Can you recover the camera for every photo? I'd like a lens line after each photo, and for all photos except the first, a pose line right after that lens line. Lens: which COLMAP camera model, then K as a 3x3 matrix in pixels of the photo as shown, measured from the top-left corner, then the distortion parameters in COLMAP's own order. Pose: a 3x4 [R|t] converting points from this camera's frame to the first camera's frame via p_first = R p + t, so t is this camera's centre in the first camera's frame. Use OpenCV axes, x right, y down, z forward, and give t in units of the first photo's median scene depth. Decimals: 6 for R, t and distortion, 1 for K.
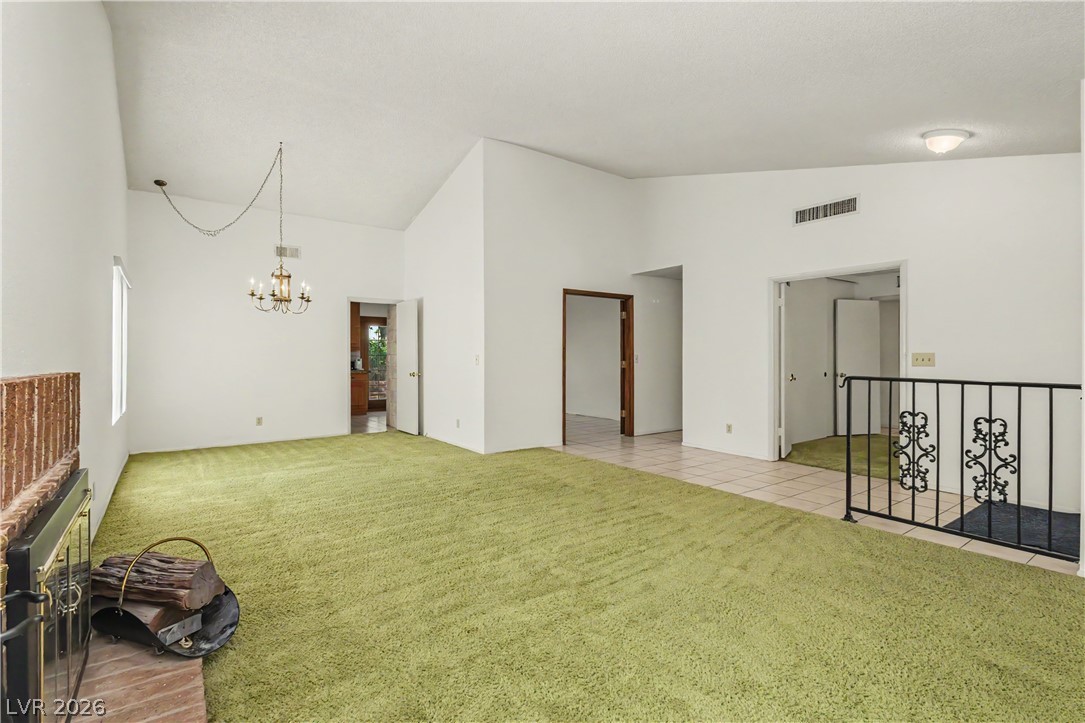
lens RADIAL K [[503.3, 0, 535.2], [0, 503.3, 358.6], [0, 0, 1]] dist [-0.000661, -0.000093]
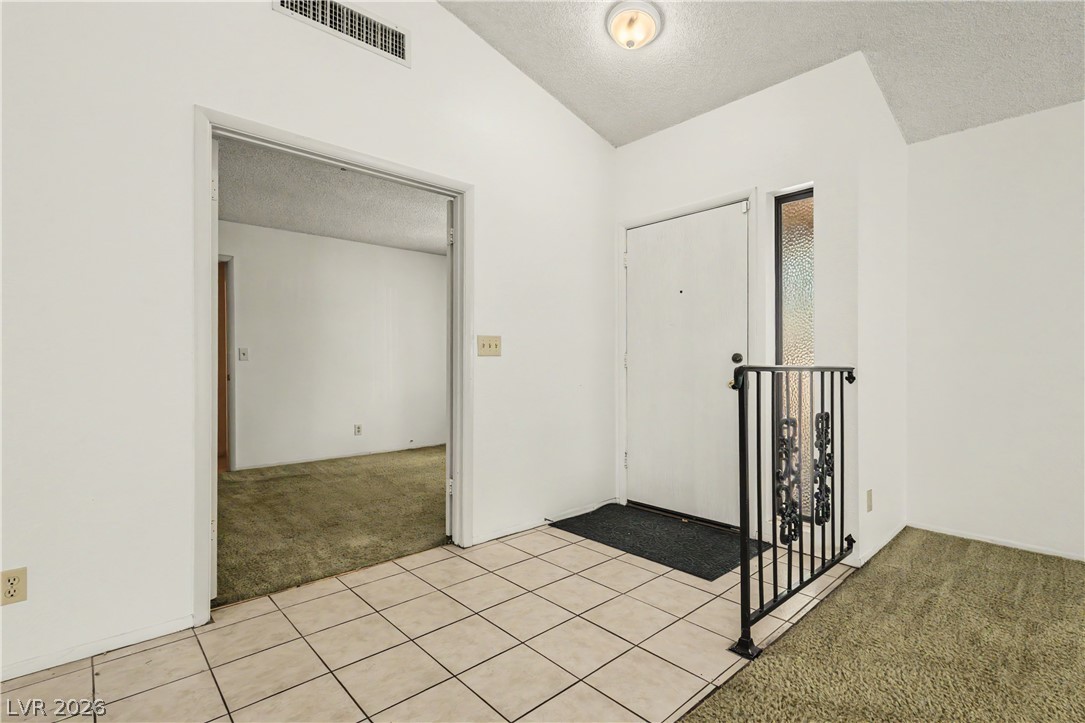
lens RADIAL K [[497.9, 0, 538.4], [0, 497.9, 364.2], [0, 0, 1]] dist [0.003476, -0.000617]
pose [[-0.101903, -0.002923, 0.994790, 0.127807], [0.003635, 0.999988, 0.003311, 0.020405], [-0.994788, 0.003954, -0.101891, 0.739031]]
